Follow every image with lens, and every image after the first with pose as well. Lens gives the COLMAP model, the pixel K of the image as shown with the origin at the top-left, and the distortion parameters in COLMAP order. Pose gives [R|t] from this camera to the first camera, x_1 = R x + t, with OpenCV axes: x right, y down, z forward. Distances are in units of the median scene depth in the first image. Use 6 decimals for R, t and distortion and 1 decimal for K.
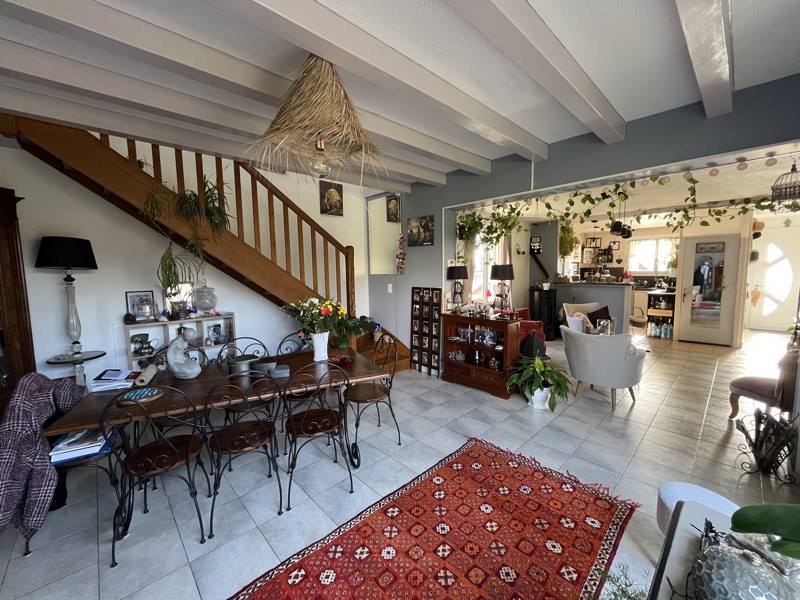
lens RADIAL K [[323.5, 0, 399.0], [0, 323.5, 297.7], [0, 0, 1]] dist [0.000114, -0.000050]
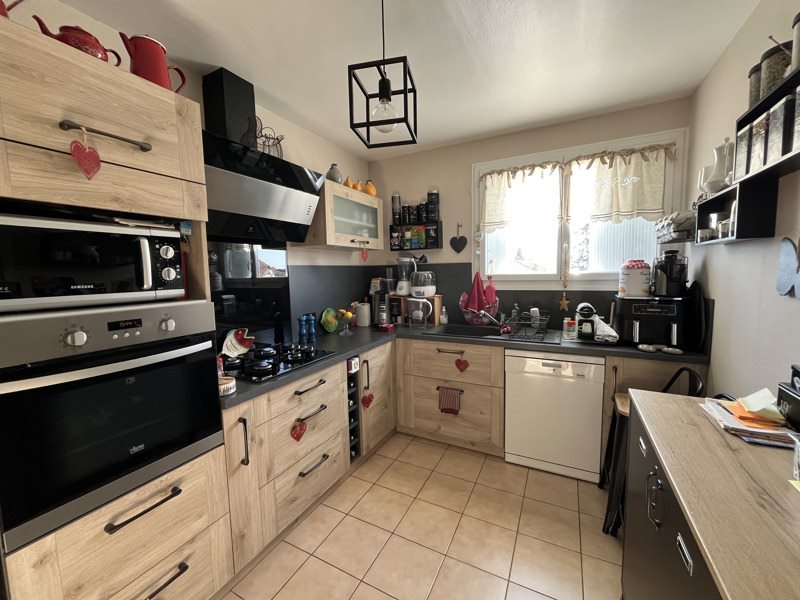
lens RADIAL K [[323.5, 0, 400.2], [0, 323.5, 300.7], [0, 0, 1]] dist [0.000114, -0.000050]
pose [[0.943247, -0.031136, 0.330629, 0.521711], [0.036104, 0.999308, -0.008894, -0.056562], [-0.330123, 0.020326, 0.943719, 0.723959]]
